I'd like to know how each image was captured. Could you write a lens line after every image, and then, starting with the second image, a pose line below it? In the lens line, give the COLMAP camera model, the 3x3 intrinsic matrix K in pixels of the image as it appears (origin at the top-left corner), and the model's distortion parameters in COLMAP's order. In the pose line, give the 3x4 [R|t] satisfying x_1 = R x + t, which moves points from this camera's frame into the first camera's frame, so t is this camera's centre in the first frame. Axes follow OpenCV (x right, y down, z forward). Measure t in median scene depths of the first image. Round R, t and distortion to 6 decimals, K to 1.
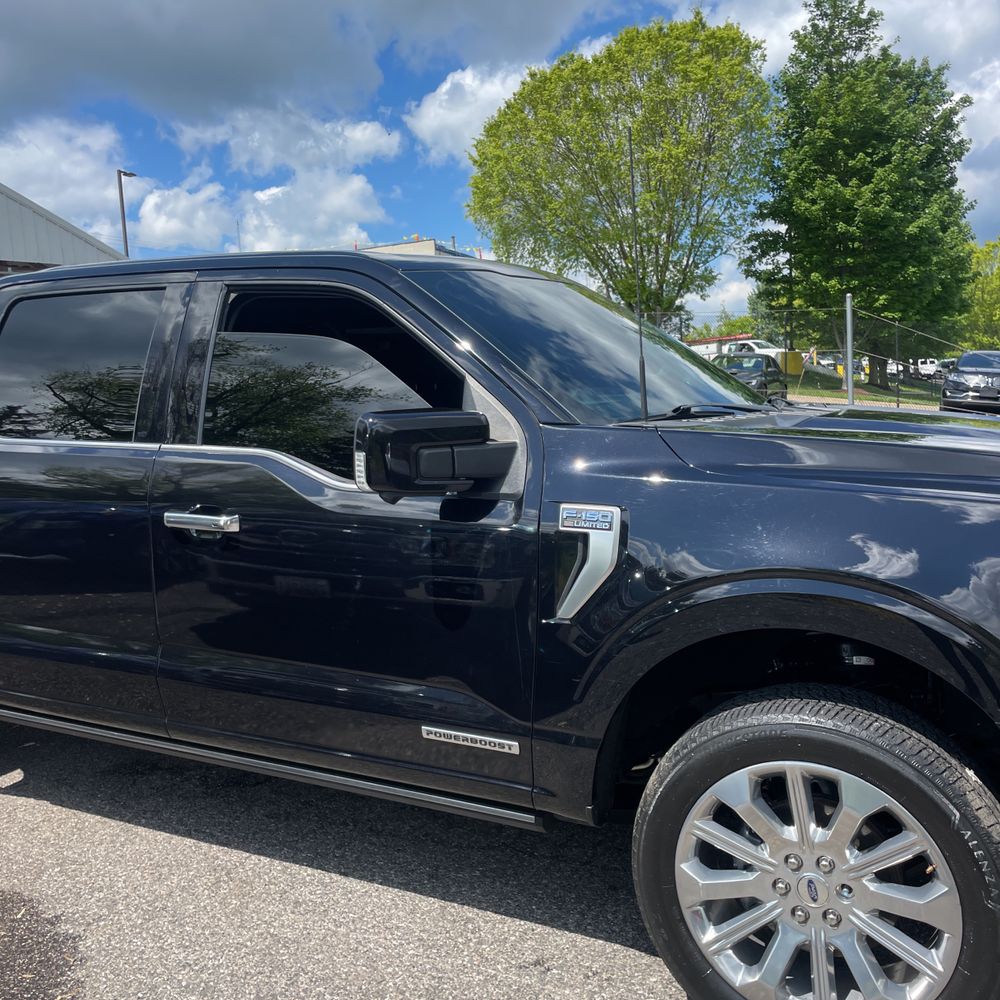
lens RADIAL K [[1040.3, 0, 500.0], [0, 1040.3, 500.0], [0, 0, 1]] dist [0.087679, -0.158539]
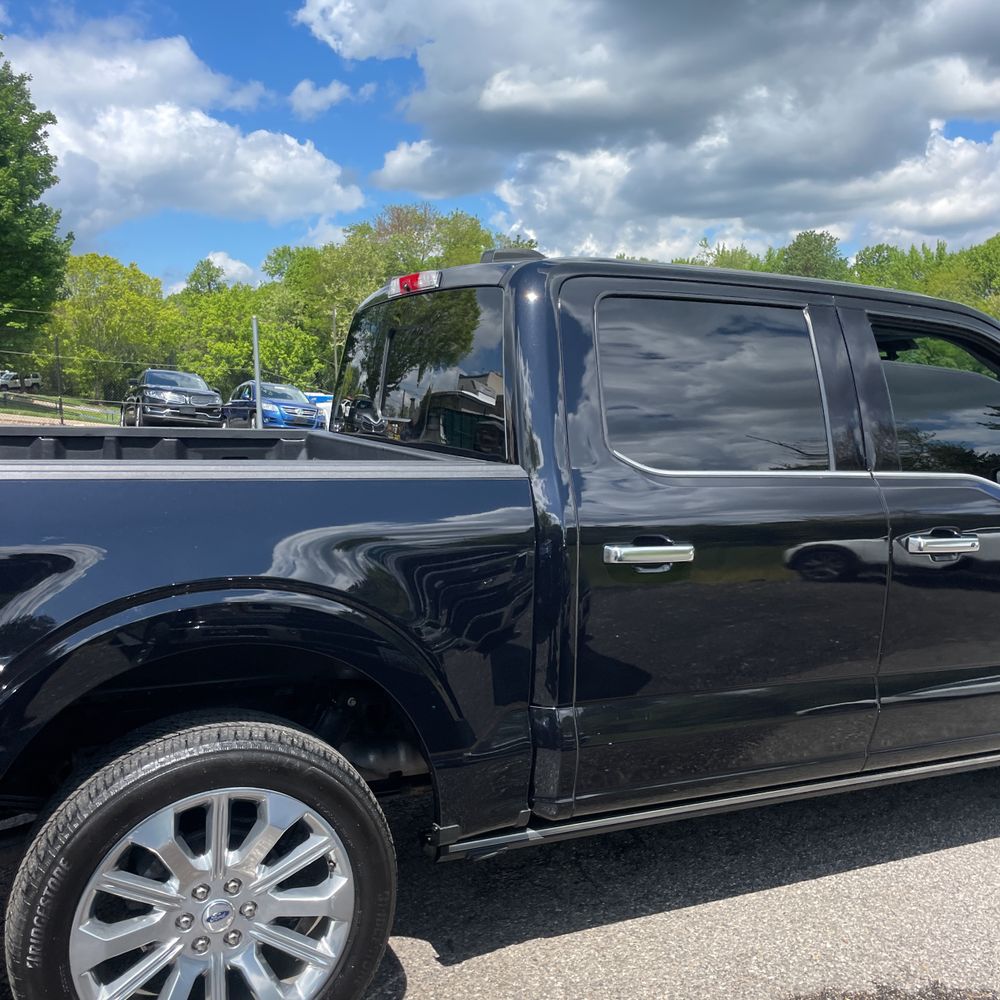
lens RADIAL K [[1019.0, 0, 531.2], [0, 1019.0, 495.5], [0, 0, 1]] dist [0.065028, -0.019461]
pose [[0.602093, -0.041314, 0.797356, -0.113791], [0.053515, 0.998503, 0.011326, -0.005240], [-0.796631, 0.035852, 0.603402, 0.059852]]
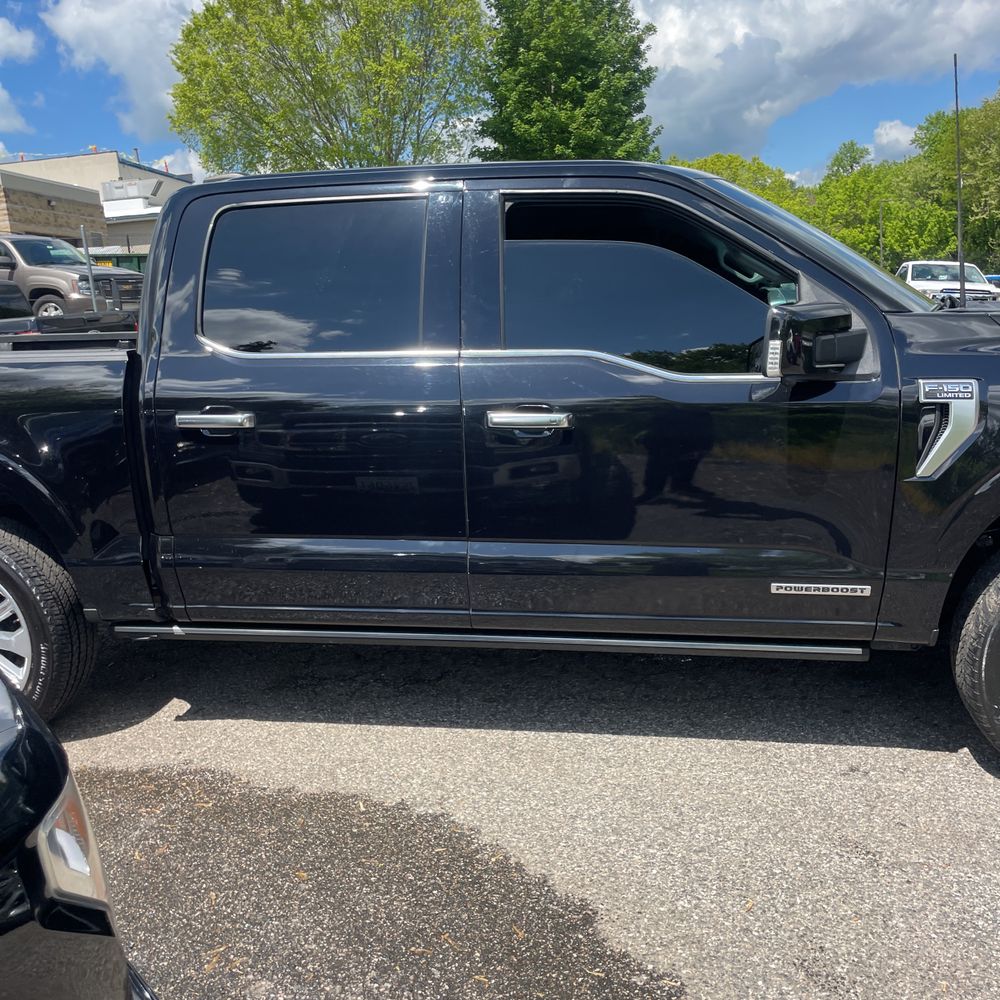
lens RADIAL K [[1040.3, 0, 500.0], [0, 1040.3, 500.0], [0, 0, 1]] dist [0.087679, -0.158539]
pose [[0.955998, -0.075306, 0.283544, -0.052478], [0.054818, 0.995325, 0.079523, 0.001287], [-0.288207, -0.060481, 0.955656, -0.000851]]
